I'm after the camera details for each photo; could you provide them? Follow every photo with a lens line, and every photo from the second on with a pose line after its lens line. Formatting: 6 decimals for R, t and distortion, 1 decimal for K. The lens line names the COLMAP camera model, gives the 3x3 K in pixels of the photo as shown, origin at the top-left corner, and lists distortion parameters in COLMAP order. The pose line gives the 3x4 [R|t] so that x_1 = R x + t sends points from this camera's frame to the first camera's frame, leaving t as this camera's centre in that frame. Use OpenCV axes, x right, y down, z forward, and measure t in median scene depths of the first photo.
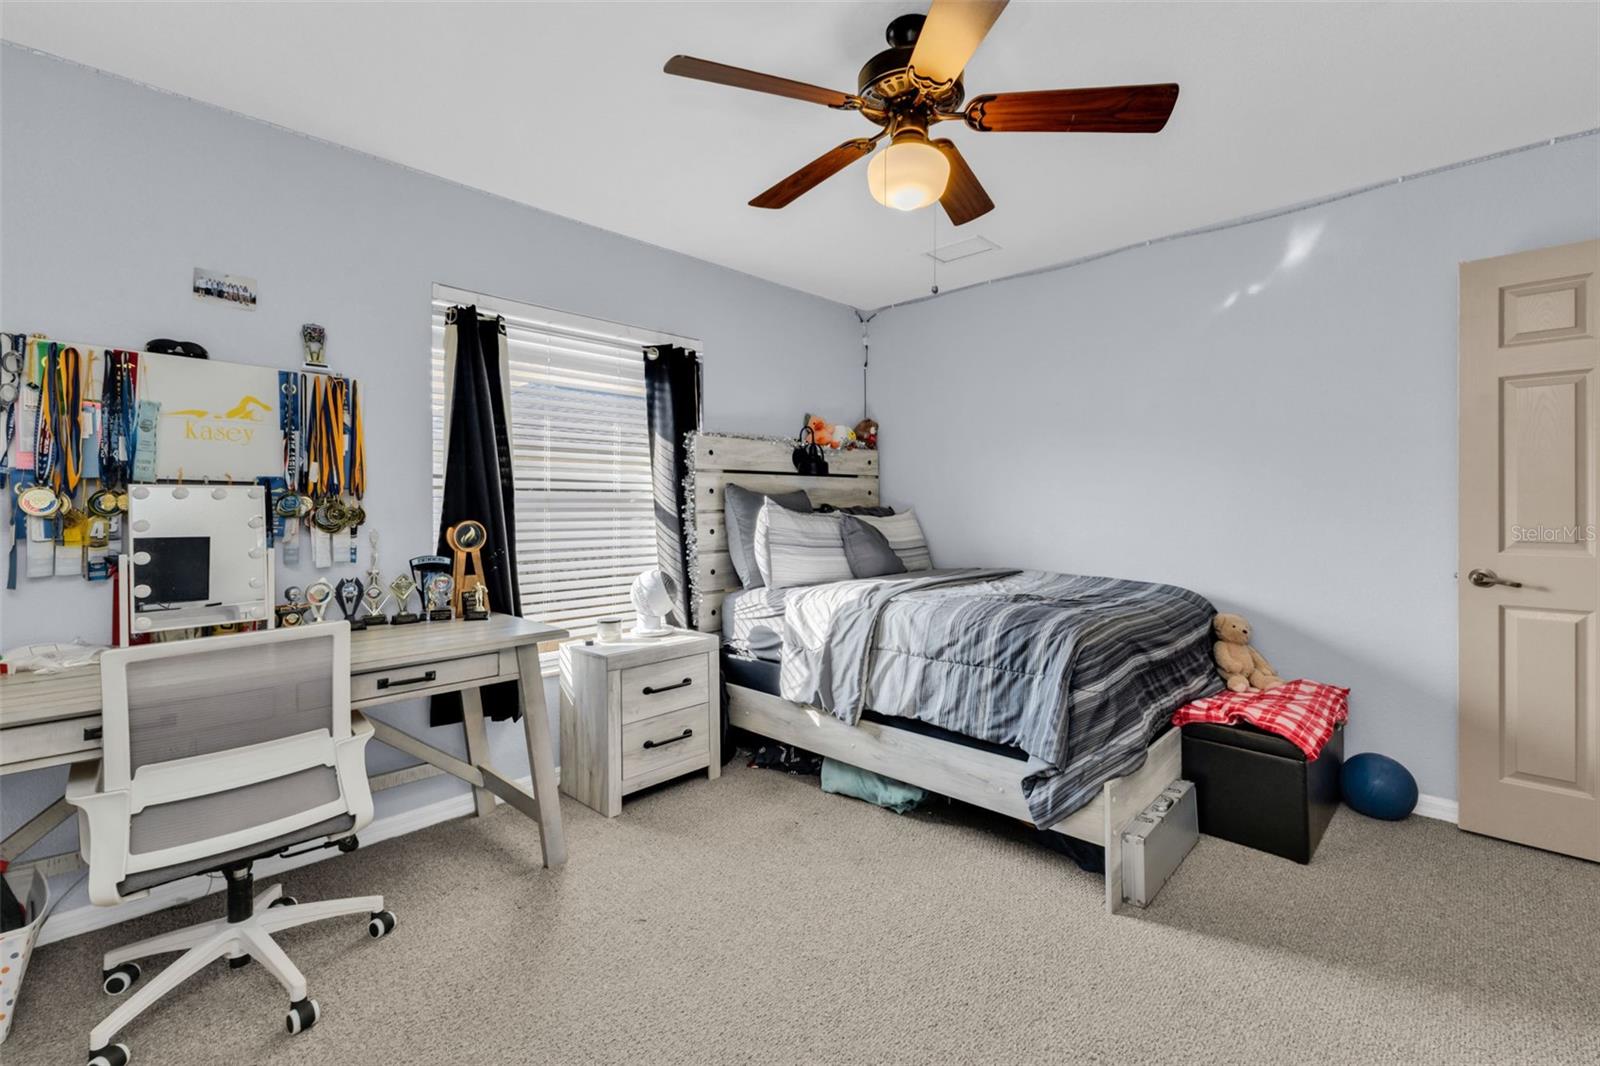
lens RADIAL K [[697.3, 0, 832.7], [0, 697.3, 508.9], [0, 0, 1]] dist [0.010861, -0.000018]
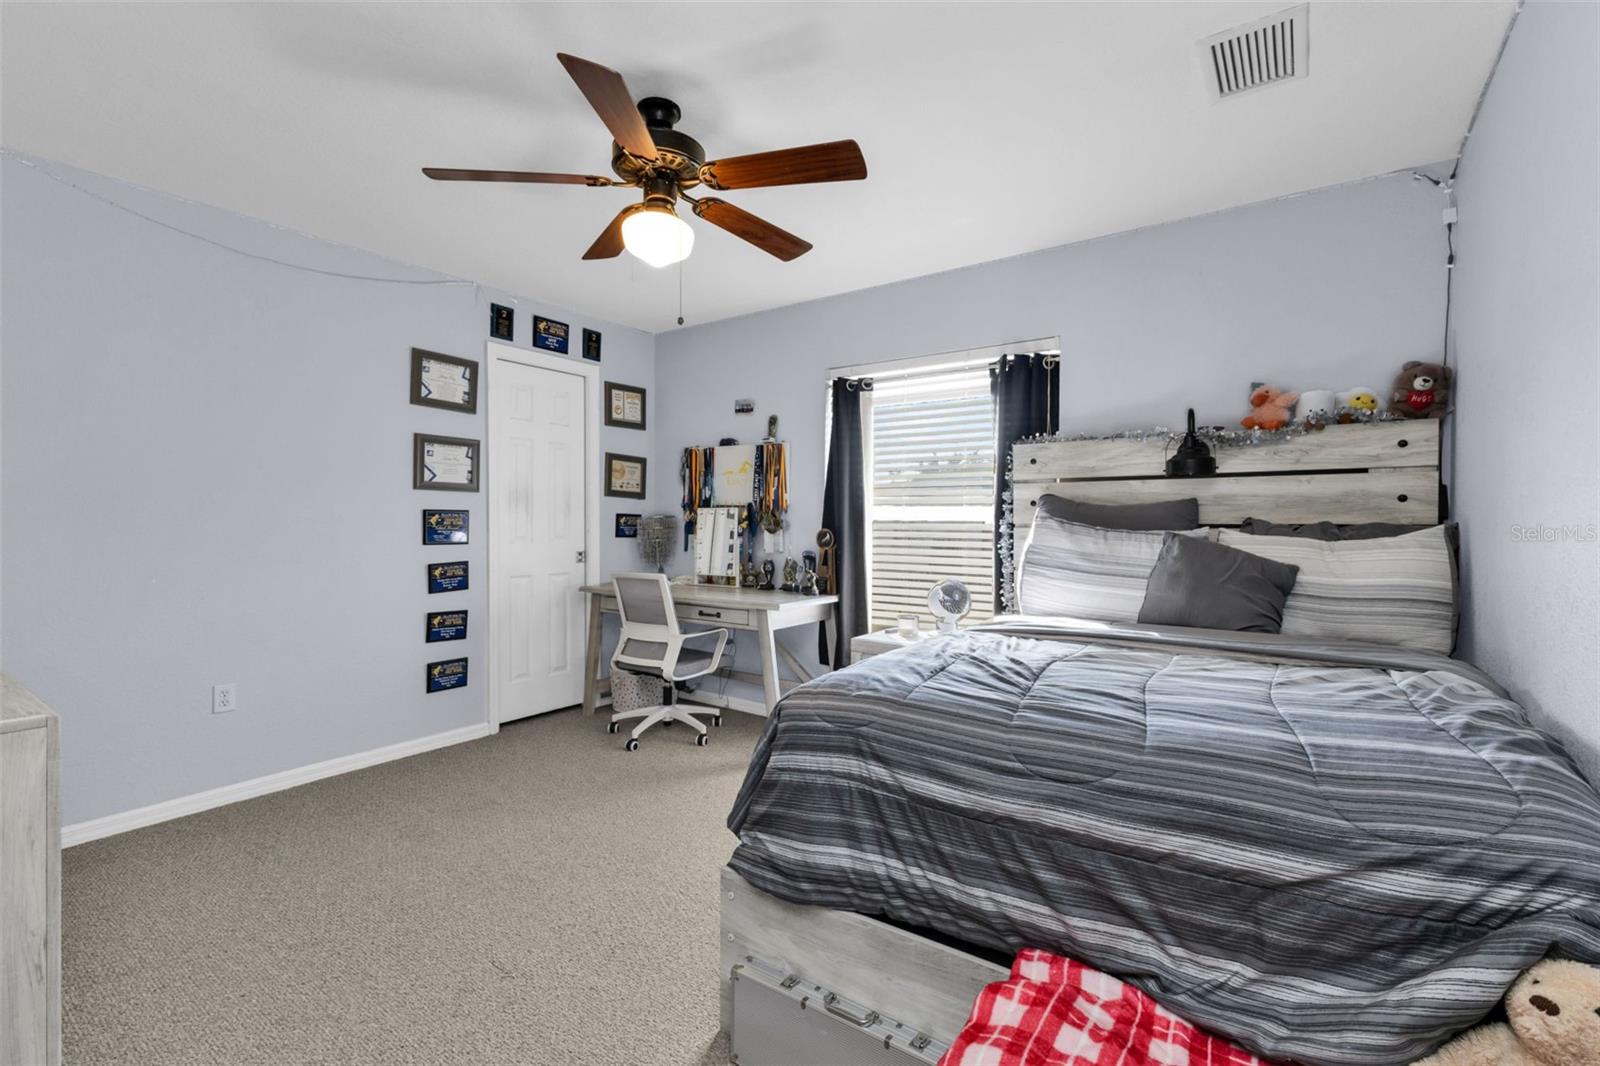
lens RADIAL K [[681.4, 0, 783.0], [0, 681.4, 536.3], [0, 0, 1]] dist [0.000413, -0.000319]
pose [[0.129090, 0.027501, -0.991251, 0.682965], [-0.009686, 0.999603, 0.026471, -0.002868], [0.991586, 0.006184, 0.129305, 0.568329]]
